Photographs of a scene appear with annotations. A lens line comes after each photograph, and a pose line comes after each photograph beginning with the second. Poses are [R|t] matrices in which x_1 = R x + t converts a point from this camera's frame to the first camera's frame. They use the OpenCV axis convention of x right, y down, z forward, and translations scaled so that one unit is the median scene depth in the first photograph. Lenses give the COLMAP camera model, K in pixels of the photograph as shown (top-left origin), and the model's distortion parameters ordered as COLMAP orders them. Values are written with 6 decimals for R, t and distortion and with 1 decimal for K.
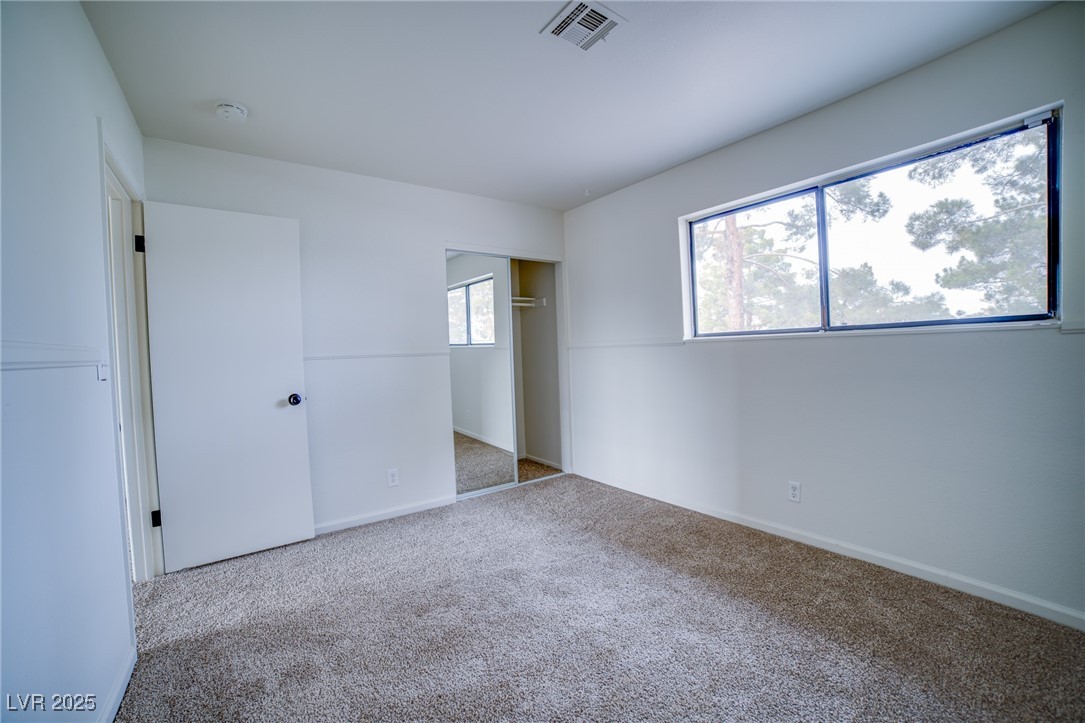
lens RADIAL K [[440.1, 0, 539.9], [0, 440.1, 358.9], [0, 0, 1]] dist [-0.106698, 0.037232]
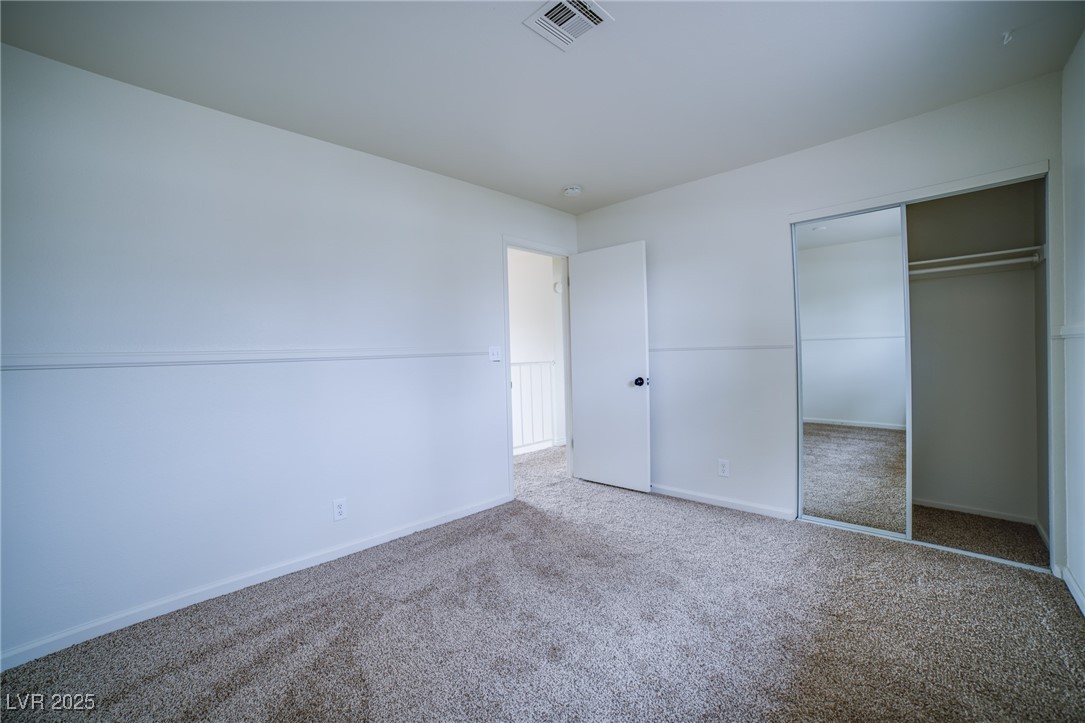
lens RADIAL K [[440.1, 0, 539.9], [0, 440.1, 358.9], [0, 0, 1]] dist [-0.106698, 0.037232]
pose [[0.157056, 0.044614, -0.986581, 0.667893], [0.005186, 0.998928, 0.045998, -0.035659], [0.987576, -0.012341, 0.156657, 0.479316]]
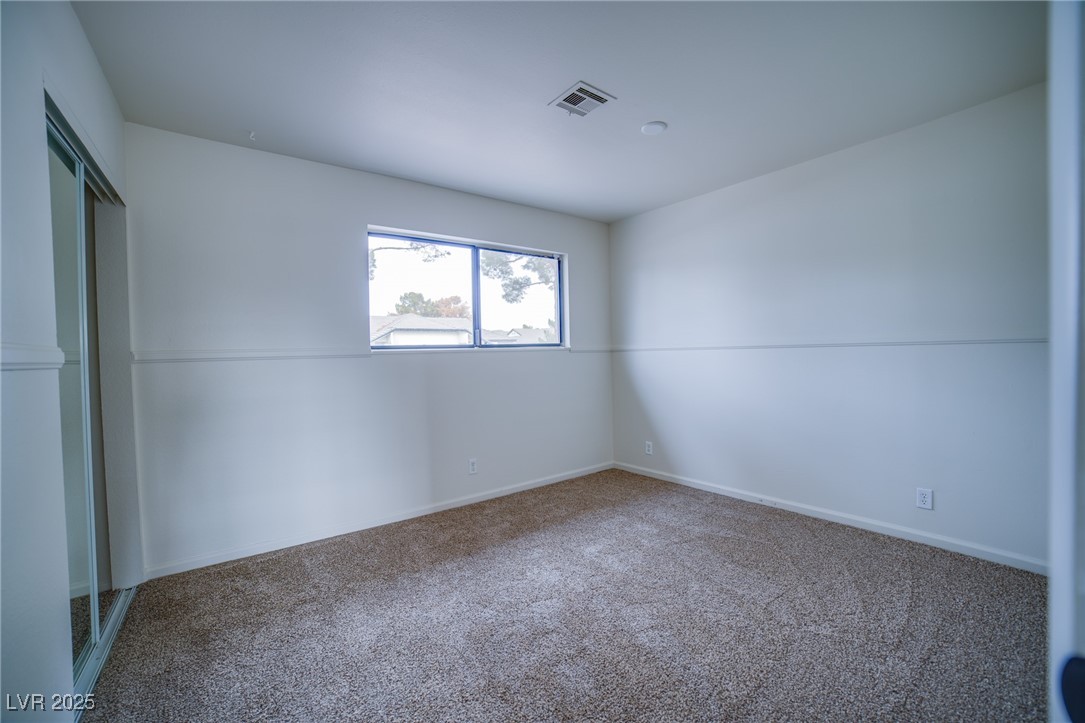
lens RADIAL K [[440.1, 0, 539.9], [0, 440.1, 358.9], [0, 0, 1]] dist [-0.106698, 0.037232]
pose [[-0.022695, 0.017982, 0.999581, -0.722210], [0.043254, 0.998920, -0.016988, 0.005454], [-0.998806, 0.042850, -0.023449, 0.732031]]
